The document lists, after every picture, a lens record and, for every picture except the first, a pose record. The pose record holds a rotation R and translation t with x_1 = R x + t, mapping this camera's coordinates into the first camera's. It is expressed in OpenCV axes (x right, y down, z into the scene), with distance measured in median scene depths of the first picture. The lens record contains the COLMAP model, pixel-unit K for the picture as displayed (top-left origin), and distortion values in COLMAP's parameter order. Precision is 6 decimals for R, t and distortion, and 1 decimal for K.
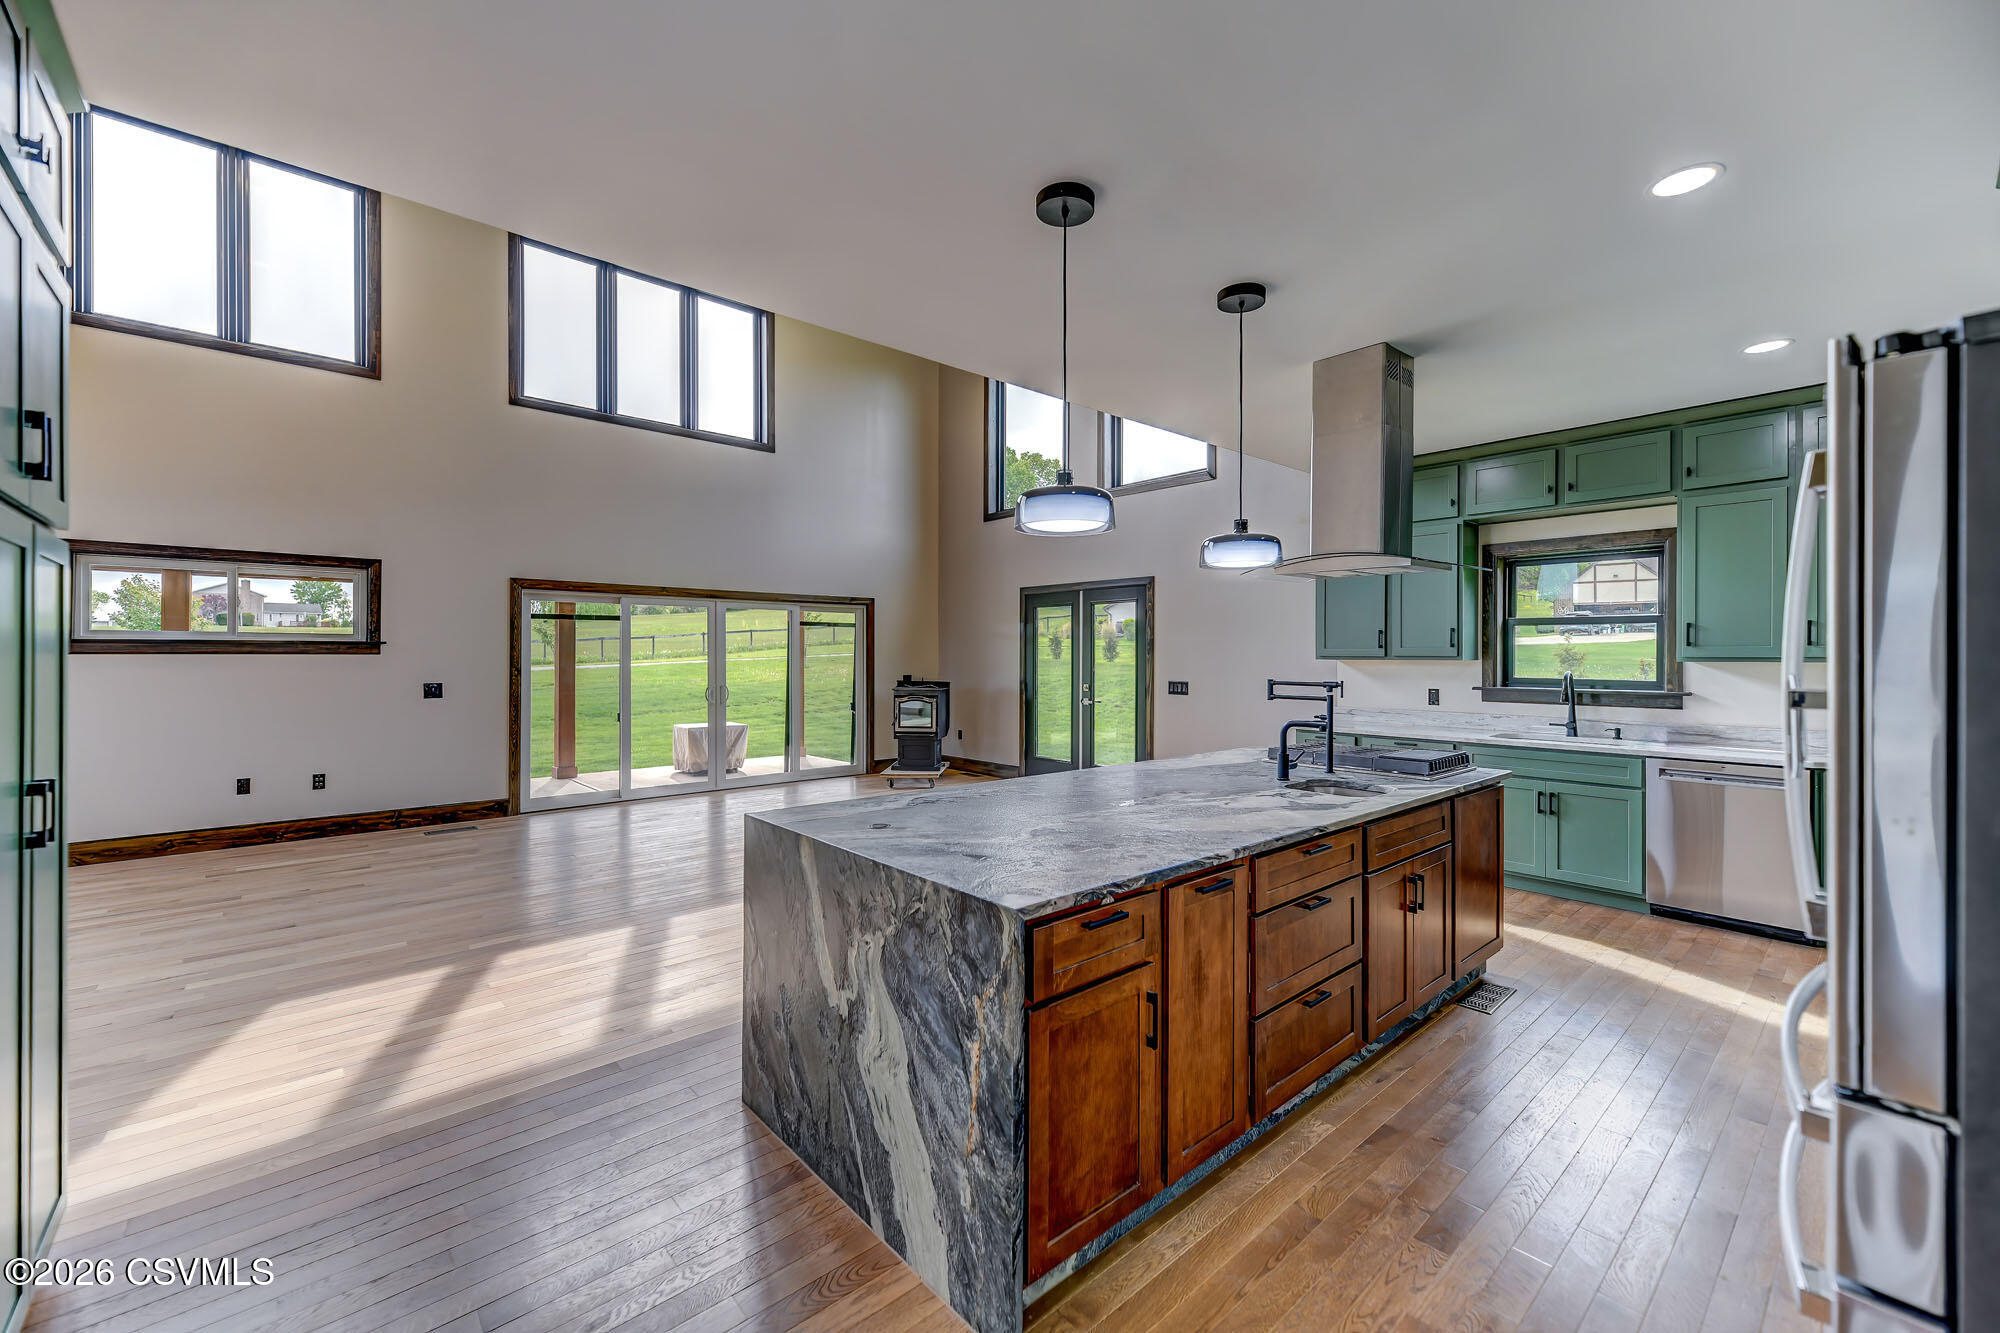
lens RADIAL K [[817.1, 0, 999.2], [0, 817.1, 658.6], [0, 0, 1]] dist [0.015682, -0.002282]
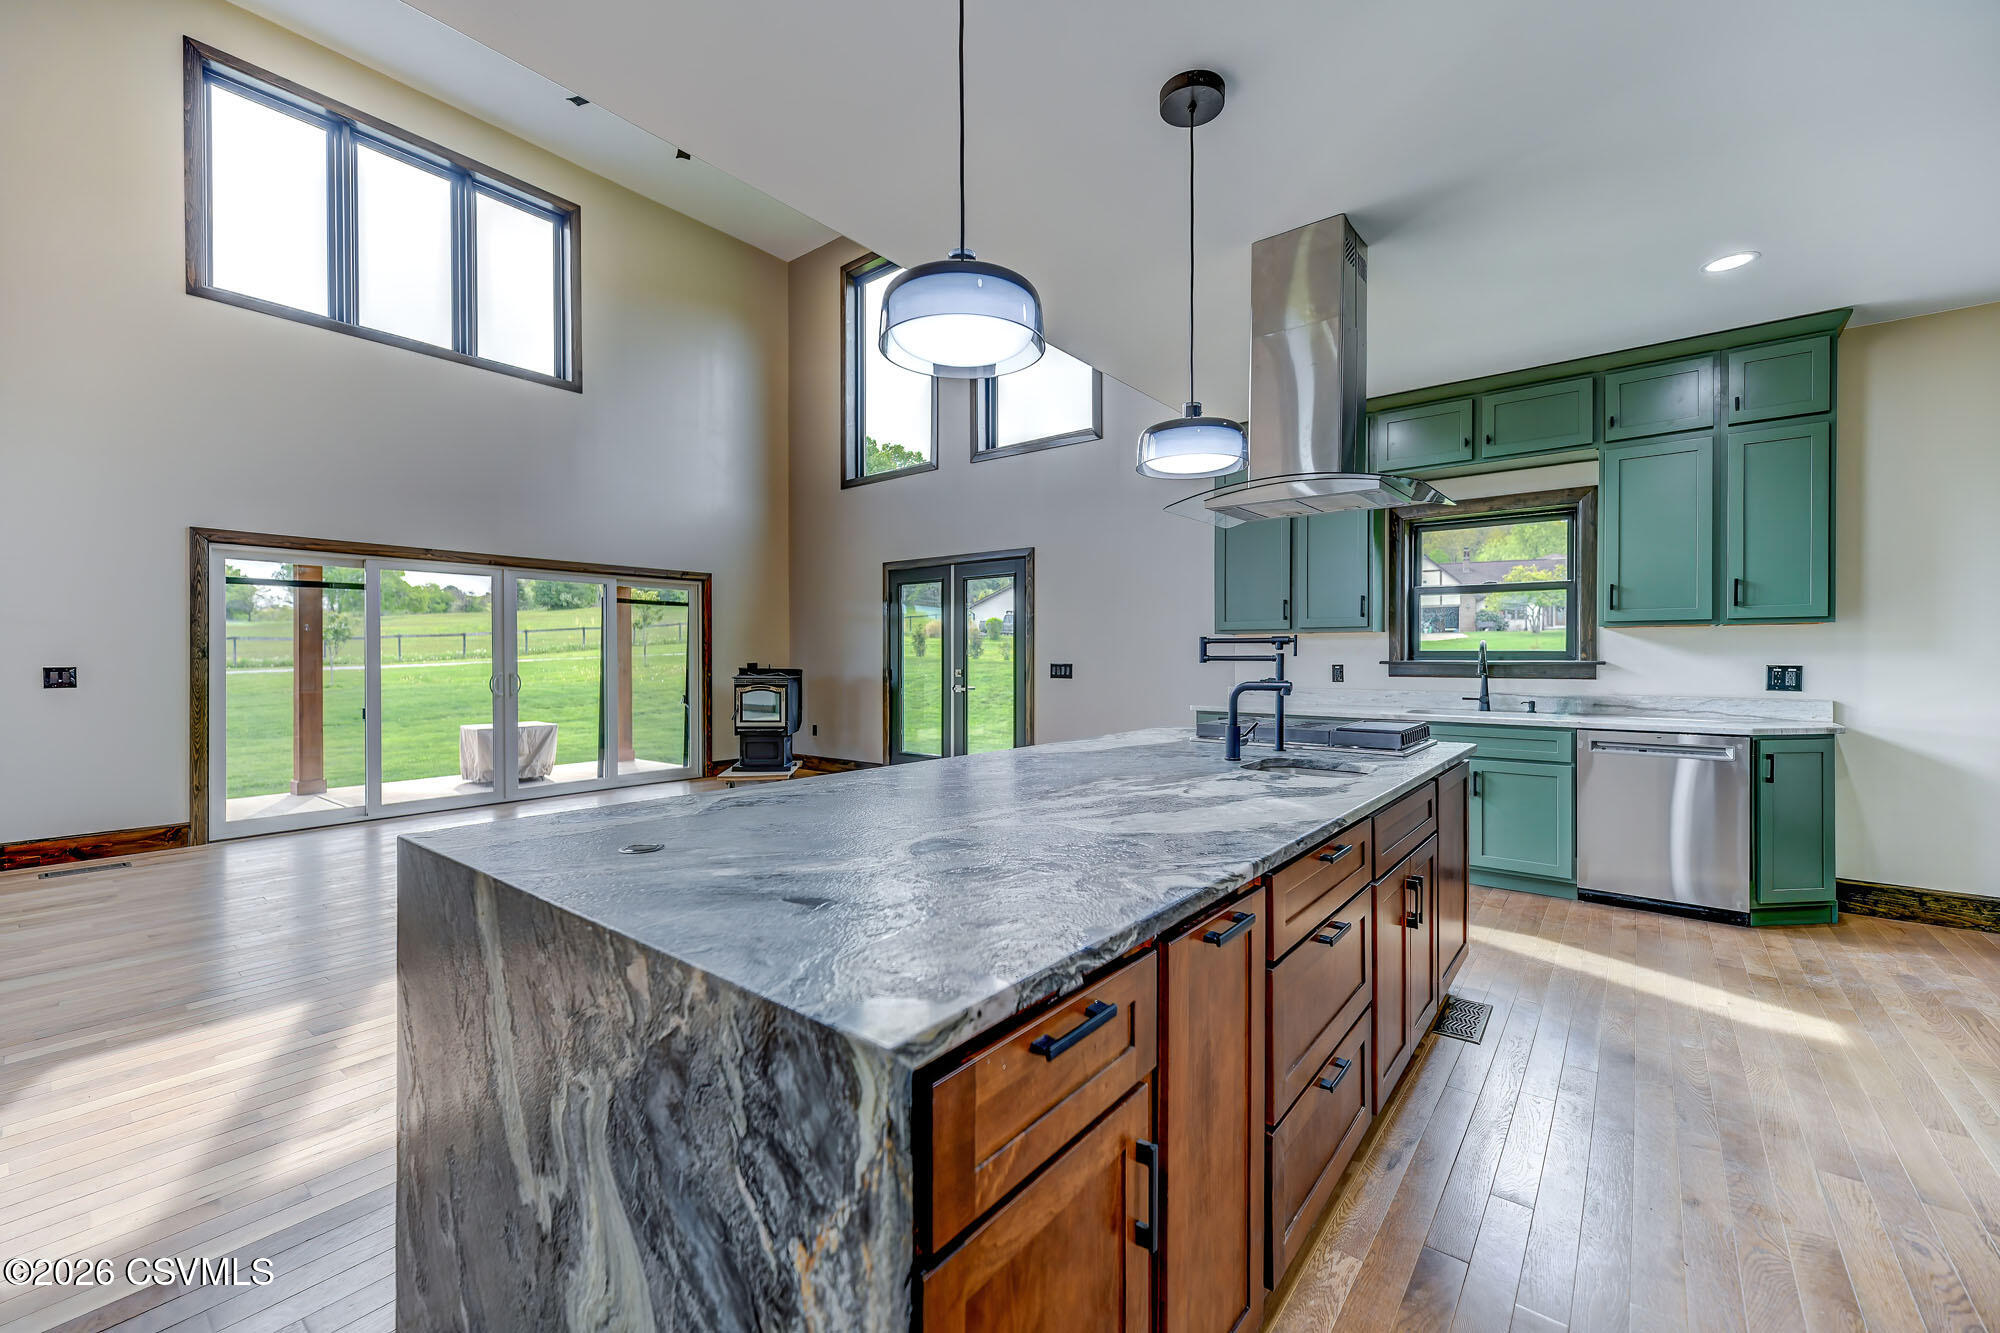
lens RADIAL K [[817.1, 0, 1006.6], [0, 817.1, 667.7], [0, 0, 1]] dist [0.015682, -0.002282]
pose [[0.984397, -0.004911, 0.175891, 0.001966], [0.003247, 0.999947, 0.009748, 0.036679], [-0.175929, -0.009025, 0.984361, 0.194362]]
